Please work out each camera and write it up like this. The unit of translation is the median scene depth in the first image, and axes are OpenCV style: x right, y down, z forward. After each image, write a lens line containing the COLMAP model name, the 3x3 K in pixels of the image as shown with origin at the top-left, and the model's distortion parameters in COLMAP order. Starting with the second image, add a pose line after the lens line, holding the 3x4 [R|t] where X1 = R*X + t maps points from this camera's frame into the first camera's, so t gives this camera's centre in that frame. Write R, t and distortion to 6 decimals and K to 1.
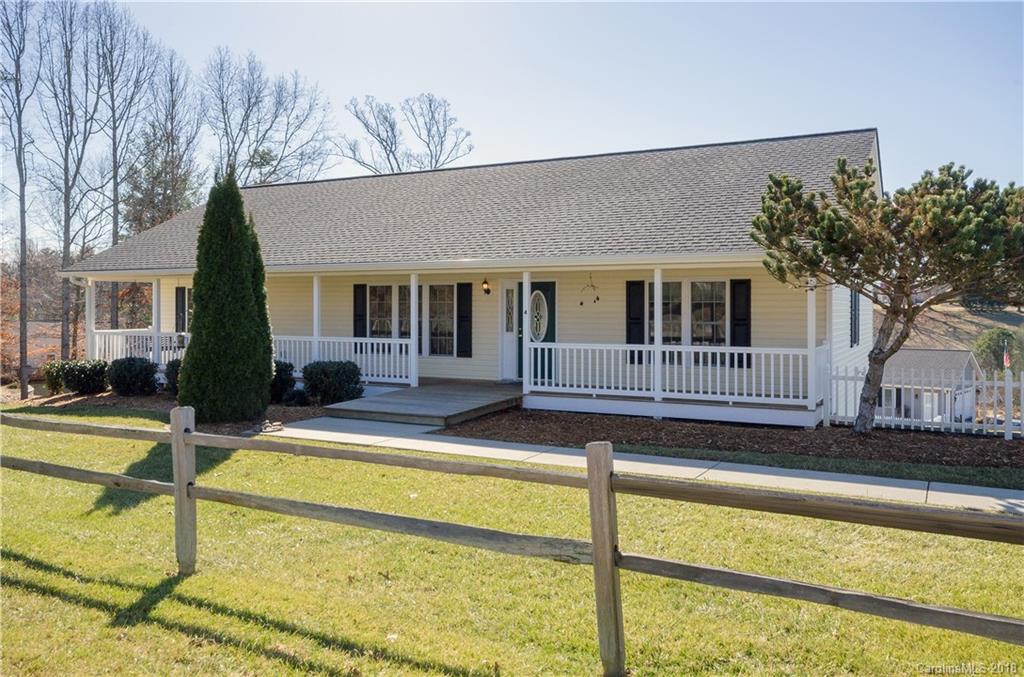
lens RADIAL K [[812.5, 0, 512.0], [0, 812.5, 338.5], [0, 0, 1]] dist [-0.030510, 0.000105]
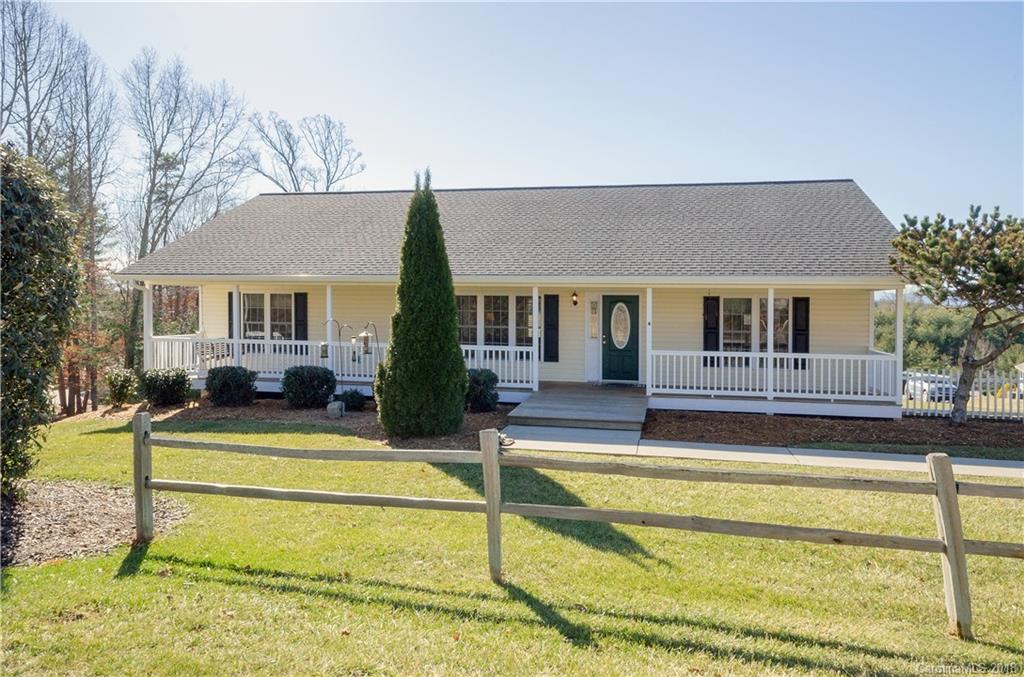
lens RADIAL K [[637.1, 0, 525.3], [0, 637.1, 336.8], [0, 0, 1]] dist [-0.002009, 0.001224]
pose [[0.947028, 0.004096, 0.321124, -0.424800], [-0.003365, 0.999990, -0.002830, -0.010127], [-0.321132, 0.001599, 0.947033, 0.218698]]
